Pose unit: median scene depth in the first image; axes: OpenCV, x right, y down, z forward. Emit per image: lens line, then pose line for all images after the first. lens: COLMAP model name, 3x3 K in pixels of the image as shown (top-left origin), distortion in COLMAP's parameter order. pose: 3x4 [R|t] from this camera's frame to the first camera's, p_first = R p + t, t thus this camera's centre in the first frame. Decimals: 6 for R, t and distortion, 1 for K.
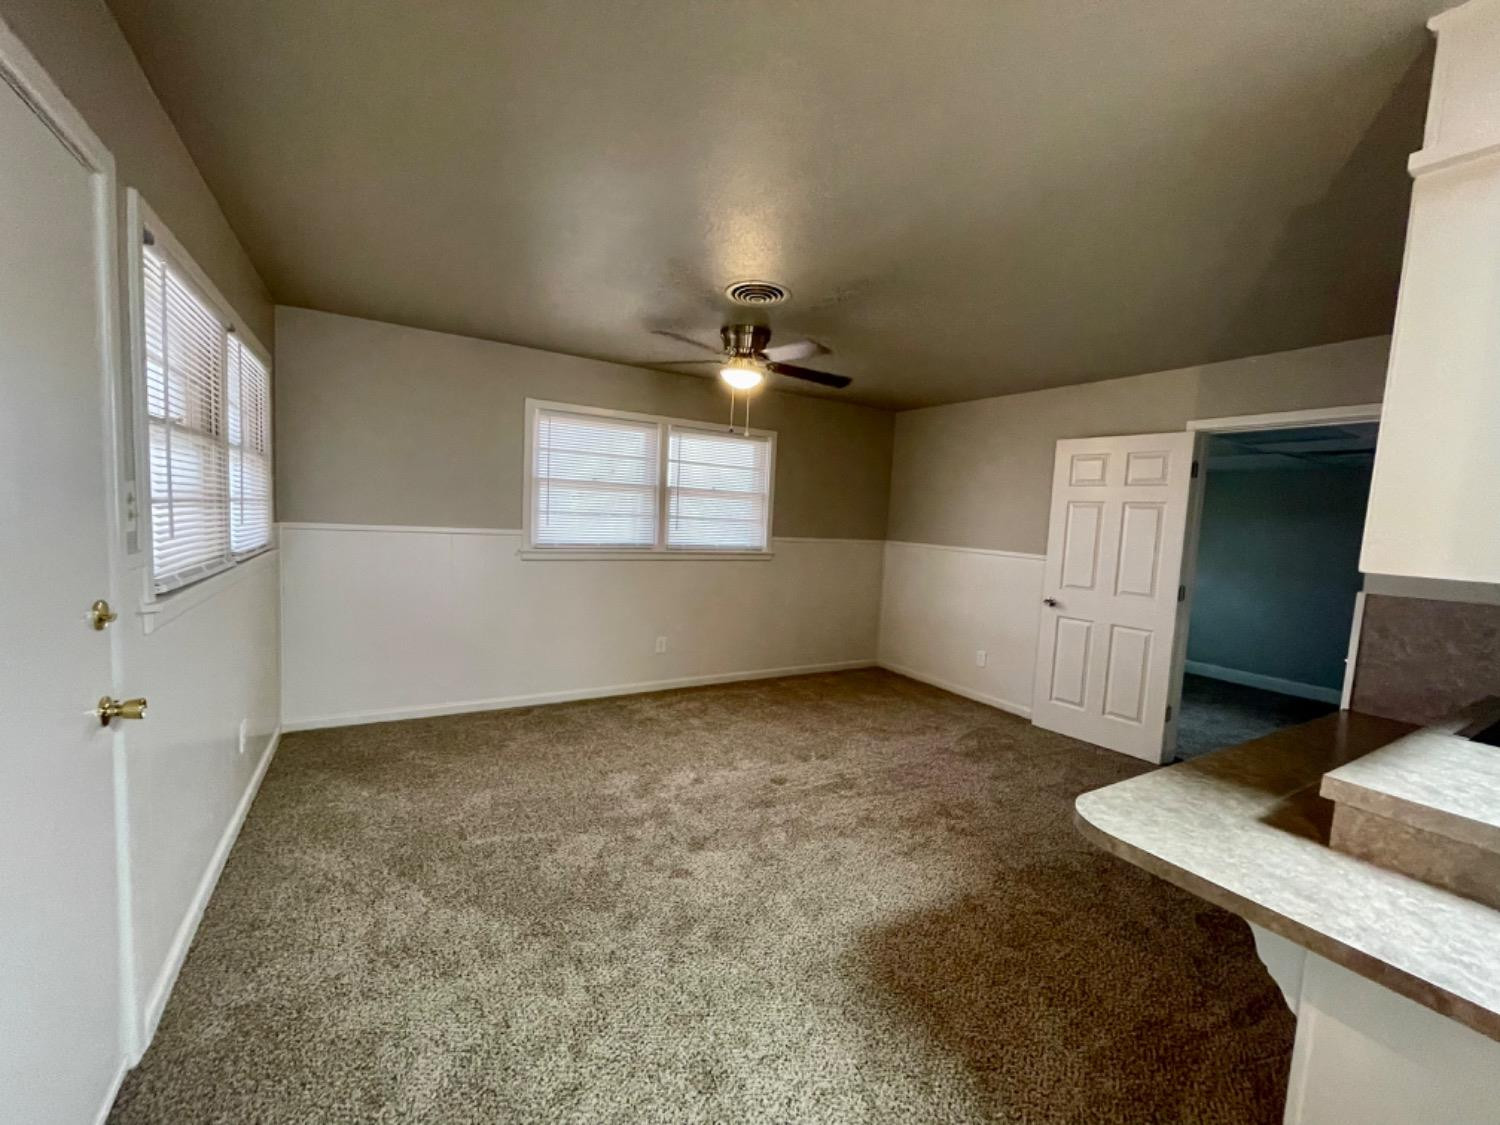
lens RADIAL K [[609.8, 0, 747.0], [0, 609.8, 565.7], [0, 0, 1]] dist [-0.005510, 0.000576]
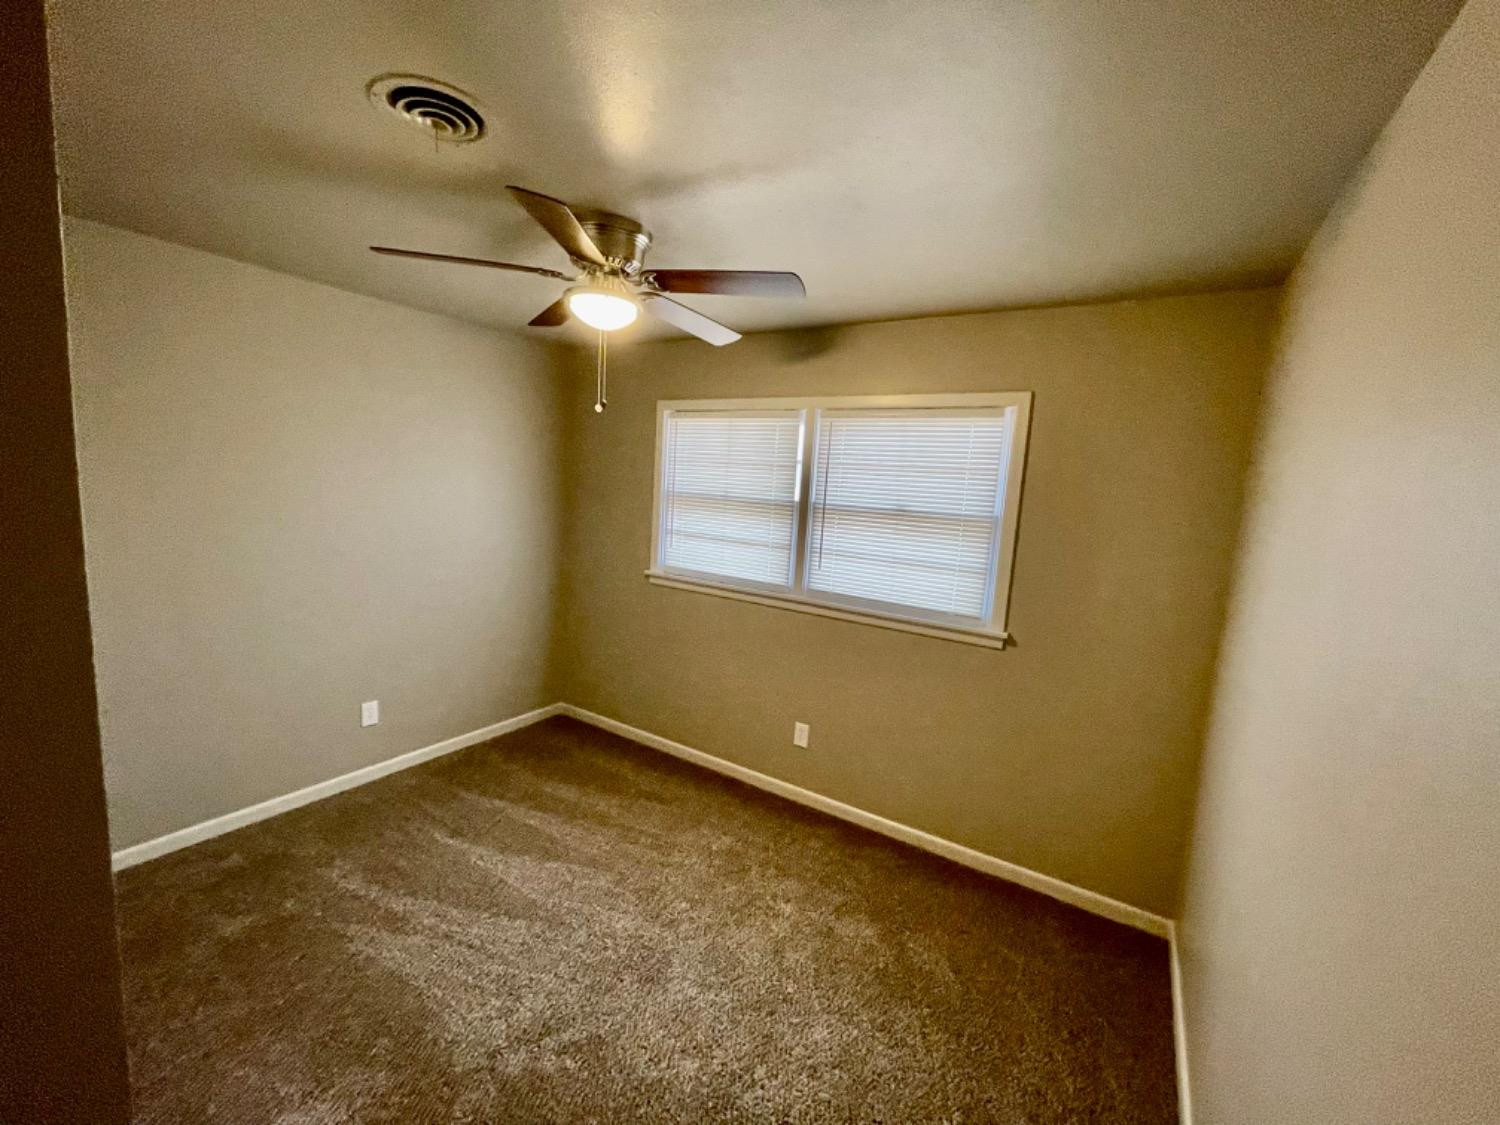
lens RADIAL K [[609.8, 0, 747.0], [0, 609.8, 565.7], [0, 0, 1]] dist [-0.005510, 0.000576]
pose [[0.453987, 0.104950, -0.884806, 0.786940], [-0.110165, 0.992031, 0.061144, -0.178230], [0.884172, 0.069717, 0.461931, 1.174571]]
